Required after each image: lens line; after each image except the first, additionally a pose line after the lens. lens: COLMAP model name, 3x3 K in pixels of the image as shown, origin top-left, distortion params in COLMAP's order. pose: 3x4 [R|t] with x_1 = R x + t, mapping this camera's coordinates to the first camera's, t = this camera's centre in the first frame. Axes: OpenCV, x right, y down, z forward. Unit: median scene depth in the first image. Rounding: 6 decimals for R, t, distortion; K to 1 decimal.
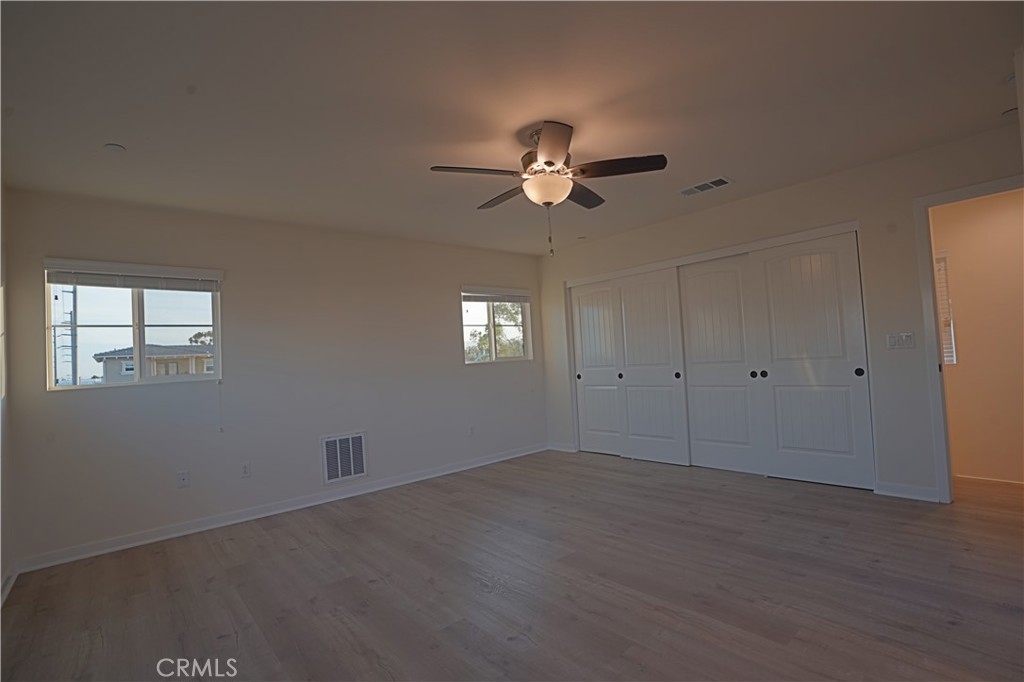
lens RADIAL K [[475.0, 0, 514.5], [0, 475.0, 343.9], [0, 0, 1]] dist [-0.073377, 0.029027]
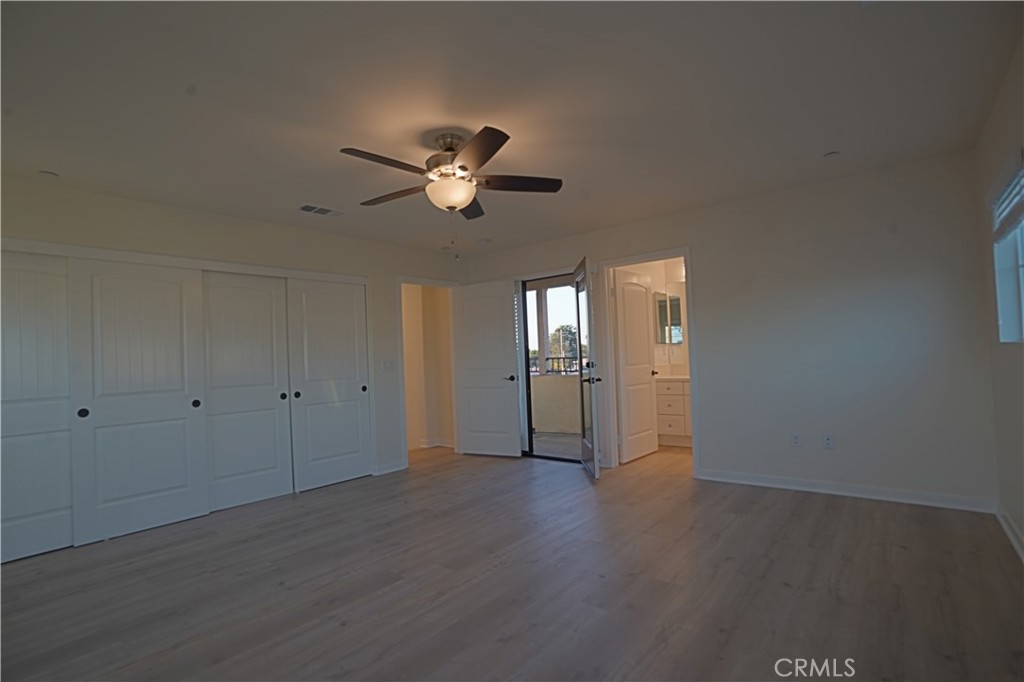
lens RADIAL K [[475.0, 0, 514.5], [0, 475.0, 343.9], [0, 0, 1]] dist [-0.073377, 0.029027]
pose [[-0.157967, 0.092595, 0.983093, -0.645855], [0.023415, 0.995665, -0.090017, 0.060522], [-0.987167, 0.008800, -0.159450, 0.728641]]
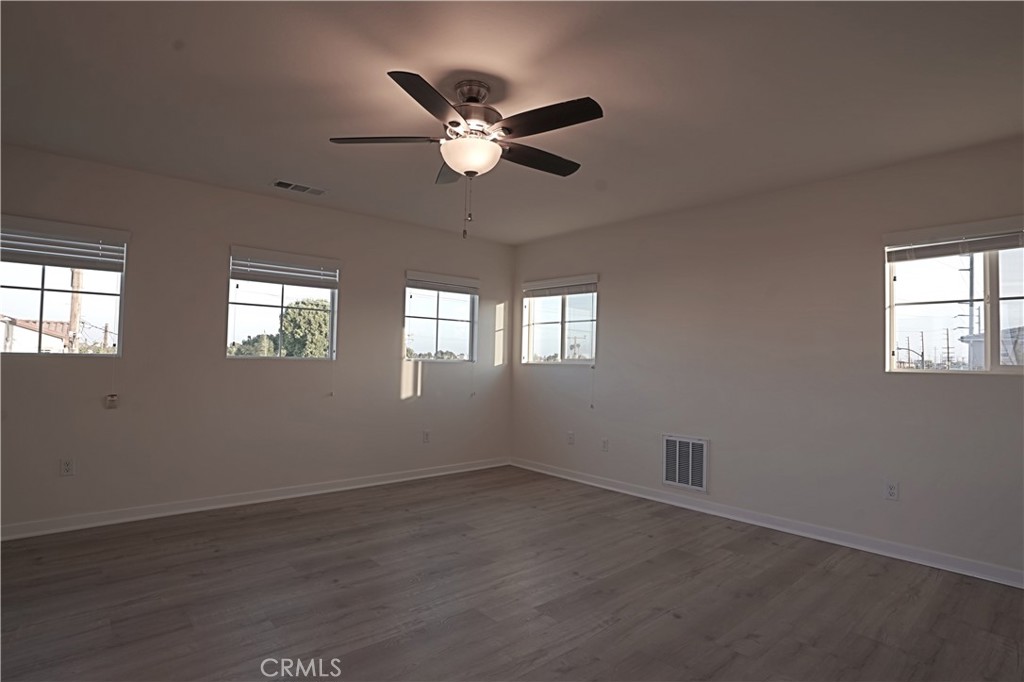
lens RADIAL K [[529.0, 0, 517.4], [0, 529.0, 347.4], [0, 0, 1]] dist [-0.037068, -0.000043]
pose [[0.002079, 0.042510, -0.999094, 0.709208], [0.015850, 0.998969, 0.042538, -0.029219], [0.999872, -0.015924, 0.001403, 0.763832]]
